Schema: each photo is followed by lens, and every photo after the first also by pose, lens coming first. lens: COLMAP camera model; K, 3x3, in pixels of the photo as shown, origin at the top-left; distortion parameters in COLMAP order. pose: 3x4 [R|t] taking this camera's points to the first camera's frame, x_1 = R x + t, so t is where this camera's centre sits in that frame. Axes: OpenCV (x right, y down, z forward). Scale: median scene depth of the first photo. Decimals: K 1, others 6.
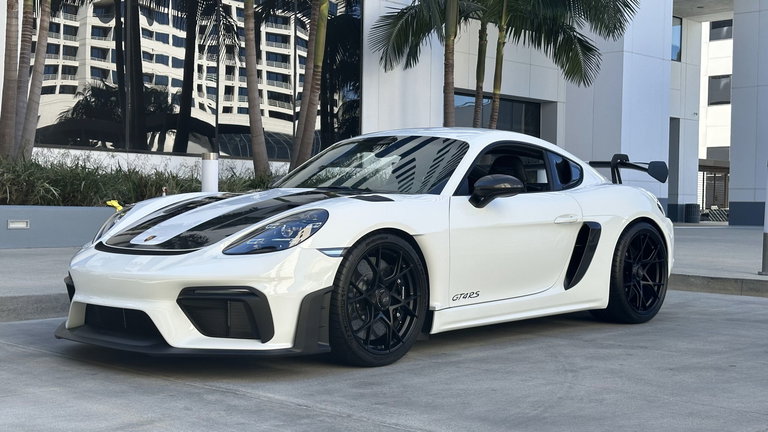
lens RADIAL K [[1073.9, 0, 384.0], [0, 1073.9, 216.0], [0, 0, 1]] dist [0.160200, -0.116703]
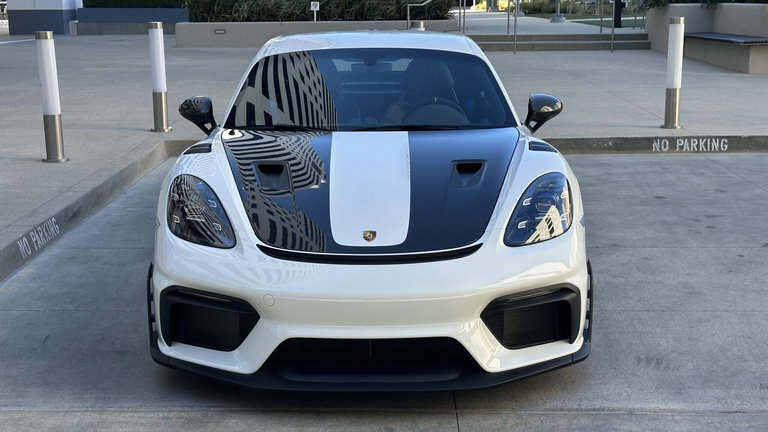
lens RADIAL K [[1073.9, 0, 384.0], [0, 1073.9, 216.0], [0, 0, 1]] dist [0.160200, -0.116703]
pose [[0.733426, -0.159001, 0.660913, -0.508246], [0.031636, 0.979190, 0.200464, -0.103411], [-0.679033, -0.126116, 0.723194, 0.327620]]
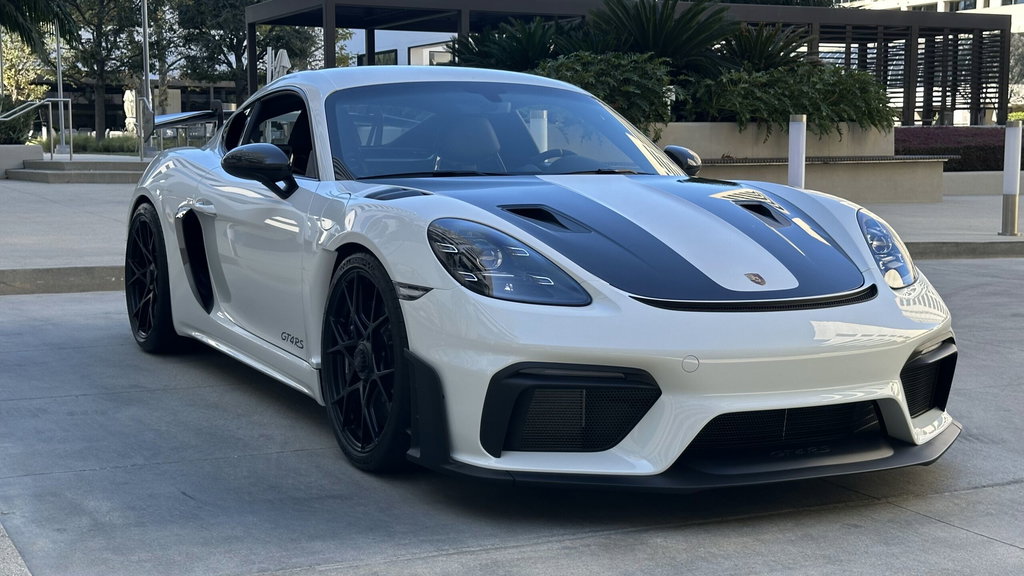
lens RADIAL K [[1431.8, 0, 512.0], [0, 1431.8, 288.0], [0, 0, 1]] dist [0.160200, -0.116703]
pose [[0.329457, -0.107508, 0.938030, -0.696446], [0.015783, 0.993984, 0.108378, -0.042198], [-0.944039, -0.020901, 0.329172, 0.631615]]
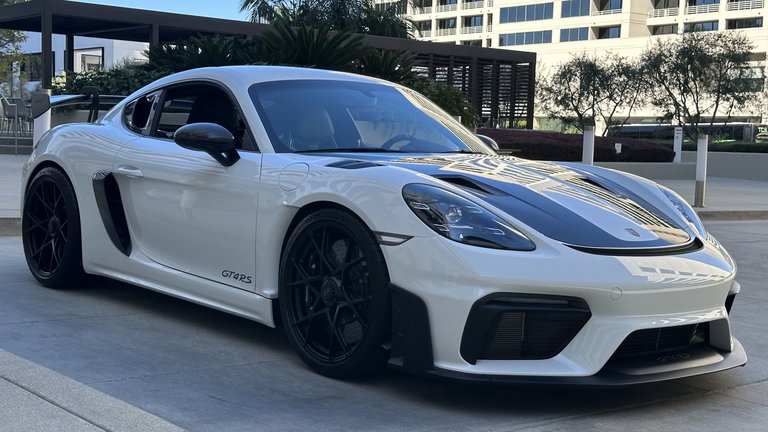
lens RADIAL K [[1073.9, 0, 384.0], [0, 1073.9, 216.0], [0, 0, 1]] dist [0.160200, -0.116703]
pose [[0.109600, -0.081639, 0.990617, -0.728931], [-0.018665, 0.996277, 0.084170, -0.039003], [-0.993800, -0.027715, 0.107668, 0.790572]]
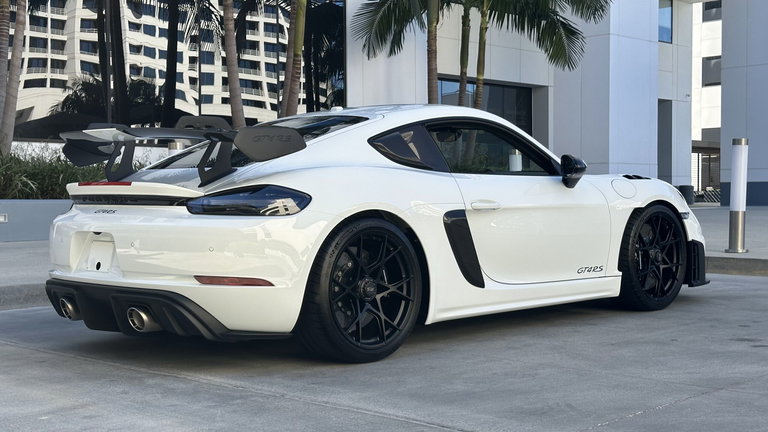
lens RADIAL K [[1073.9, 0, 384.0], [0, 1073.9, 216.0], [0, 0, 1]] dist [0.160200, -0.116703]
pose [[0.999788, -0.020595, 0.000543, 0.036951], [0.020588, 0.999729, 0.010892, 0.003472], [-0.000767, -0.010878, 0.999941, -0.010774]]
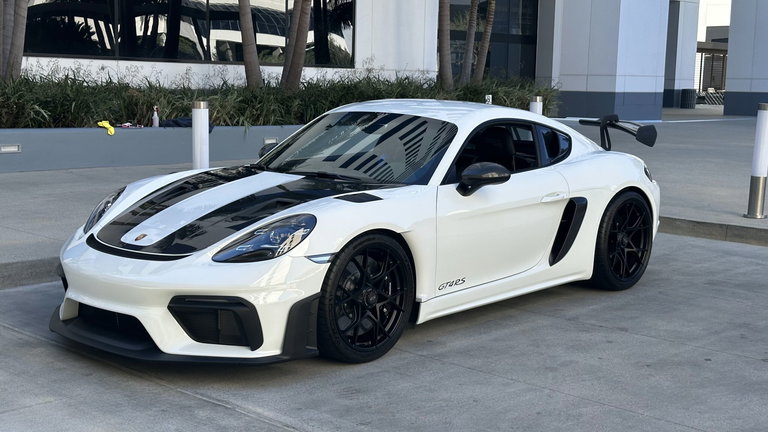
lens RADIAL K [[1073.9, 0, 384.0], [0, 1073.9, 216.0], [0, 0, 1]] dist [0.160200, -0.116703]
pose [[0.999975, 0.004760, 0.005201, 0.004839], [-0.005333, 0.993204, 0.116261, -0.085954], [-0.004613, -0.116286, 0.993205, -0.005199]]
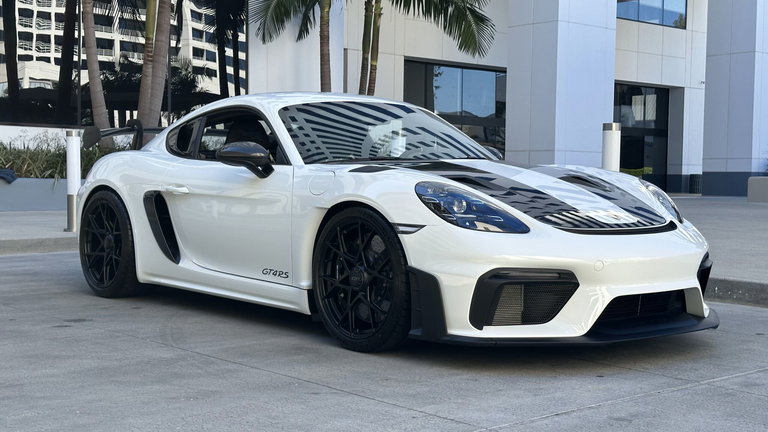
lens RADIAL K [[1073.9, 0, 384.0], [0, 1073.9, 216.0], [0, 0, 1]] dist [0.160200, -0.116703]
pose [[0.122356, -0.057201, 0.990836, -0.826163], [0.024788, 0.998202, 0.054565, -0.025188], [-0.992177, 0.017885, 0.123554, 0.779830]]
